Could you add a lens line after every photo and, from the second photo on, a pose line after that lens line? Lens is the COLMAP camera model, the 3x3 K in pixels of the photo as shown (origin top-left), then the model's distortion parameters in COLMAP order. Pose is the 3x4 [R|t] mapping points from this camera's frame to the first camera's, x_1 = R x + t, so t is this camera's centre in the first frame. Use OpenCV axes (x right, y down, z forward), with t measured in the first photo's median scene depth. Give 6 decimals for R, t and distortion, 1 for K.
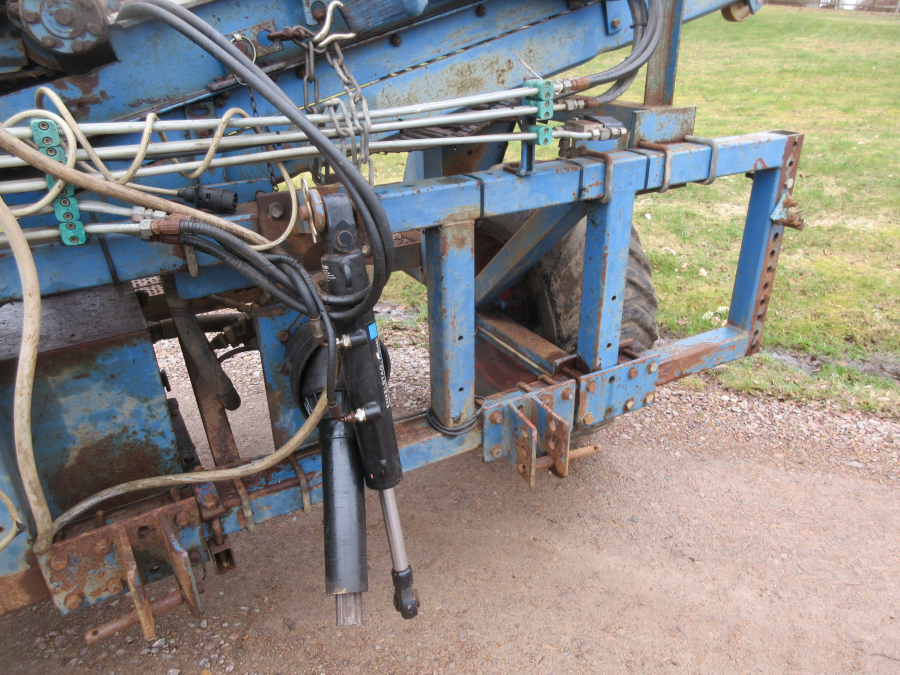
lens RADIAL K [[670.1, 0, 447.5], [0, 670.1, 333.1], [0, 0, 1]] dist [0.008366, -0.002046]
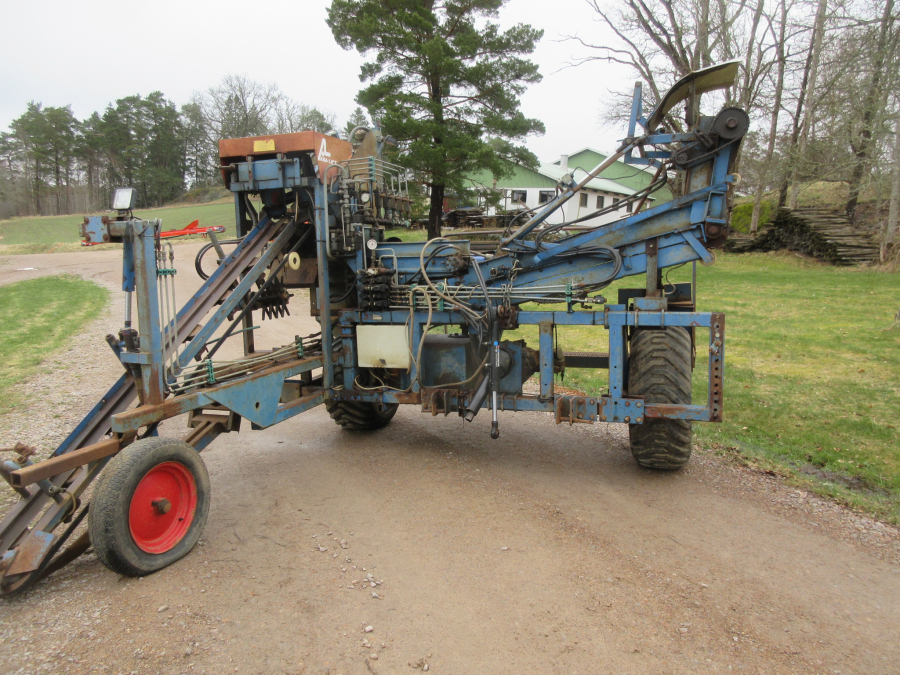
lens RADIAL K [[670.1, 0, 448.8], [0, 670.1, 331.9], [0, 0, 1]] dist [0.008366, -0.002046]
pose [[0.664160, 0.098837, -0.741028, 1.900662], [-0.308241, 0.939249, -0.150991, 0.447433], [0.681086, 0.328698, 0.654278, -1.255857]]
